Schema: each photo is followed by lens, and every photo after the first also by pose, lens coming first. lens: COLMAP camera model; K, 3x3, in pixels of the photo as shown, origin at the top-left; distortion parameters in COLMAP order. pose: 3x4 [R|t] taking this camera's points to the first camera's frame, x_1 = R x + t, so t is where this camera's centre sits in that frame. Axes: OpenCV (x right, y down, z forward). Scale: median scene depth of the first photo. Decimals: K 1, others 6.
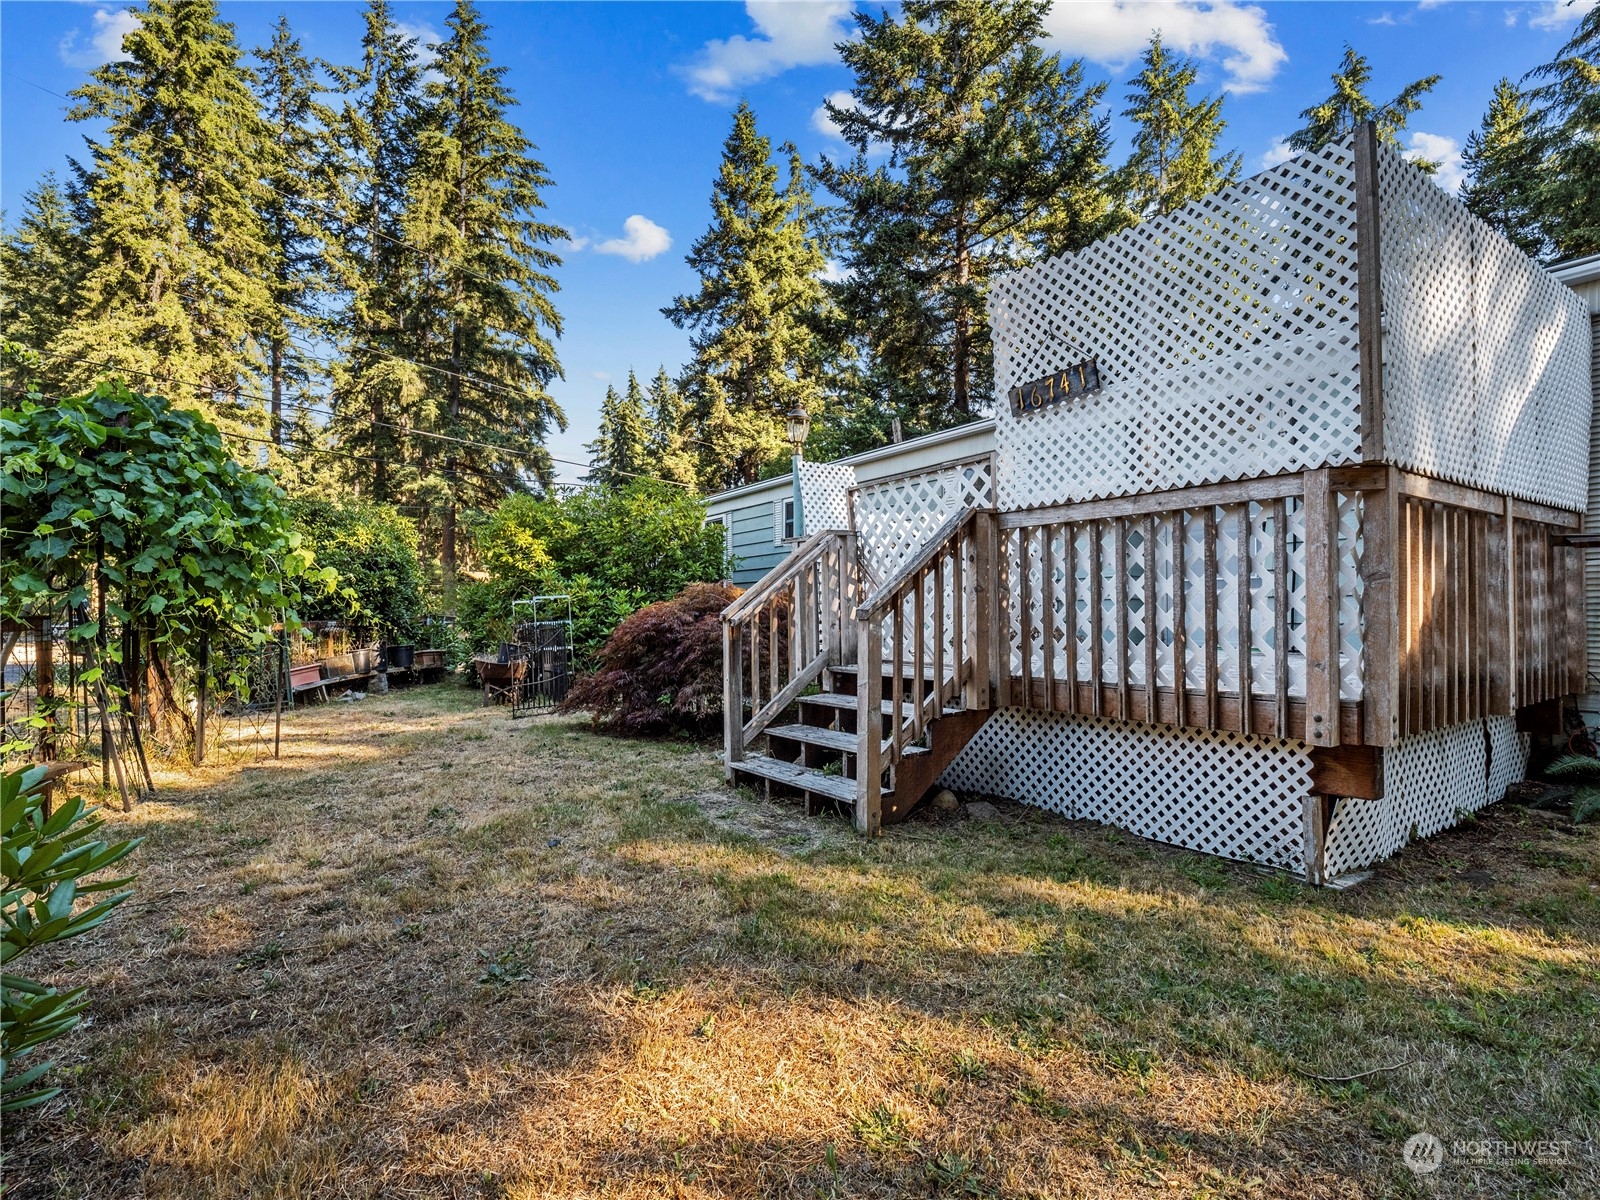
lens RADIAL K [[829.4, 0, 798.5], [0, 829.4, 606.8], [0, 0, 1]] dist [-0.006095, -0.001501]
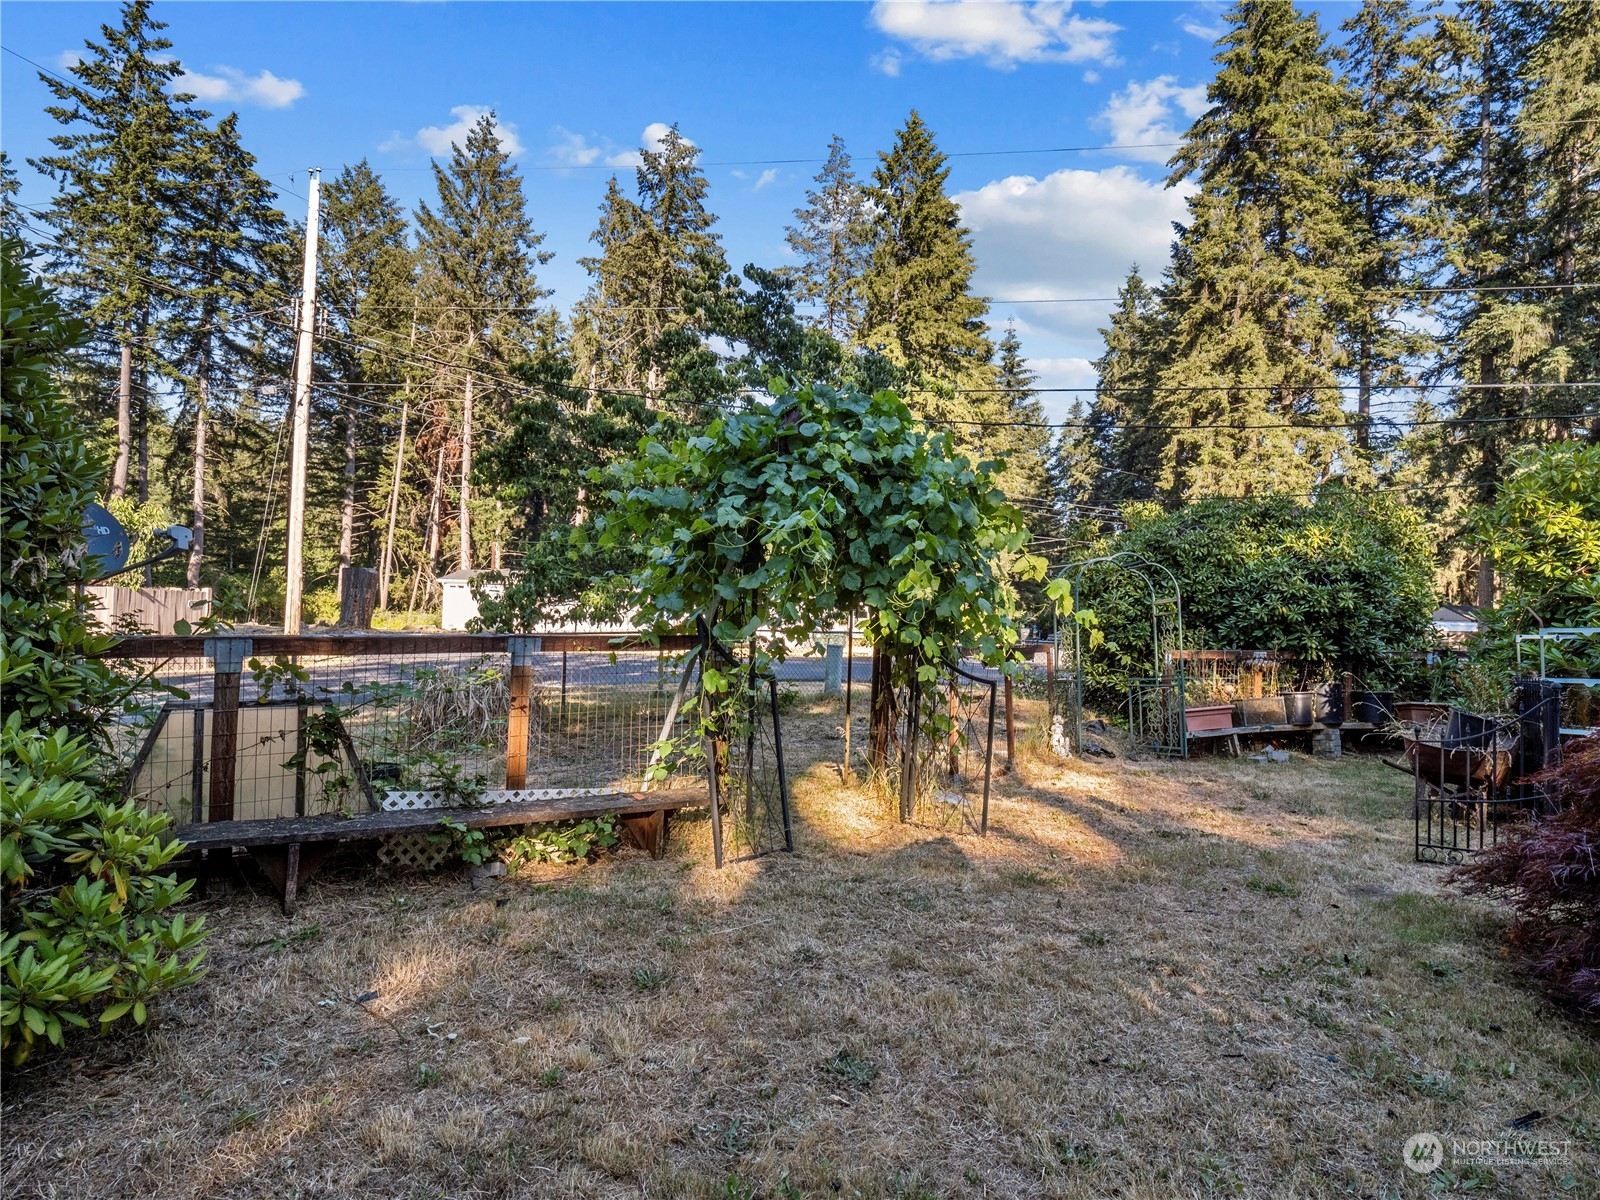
lens RADIAL K [[829.4, 0, 798.5], [0, 829.4, 606.8], [0, 0, 1]] dist [-0.006095, -0.001501]
pose [[0.346709, 0.010069, -0.937919, 0.001678], [-0.028417, 0.999596, 0.000227, -0.005096], [0.937542, 0.026574, 0.346855, 0.148467]]
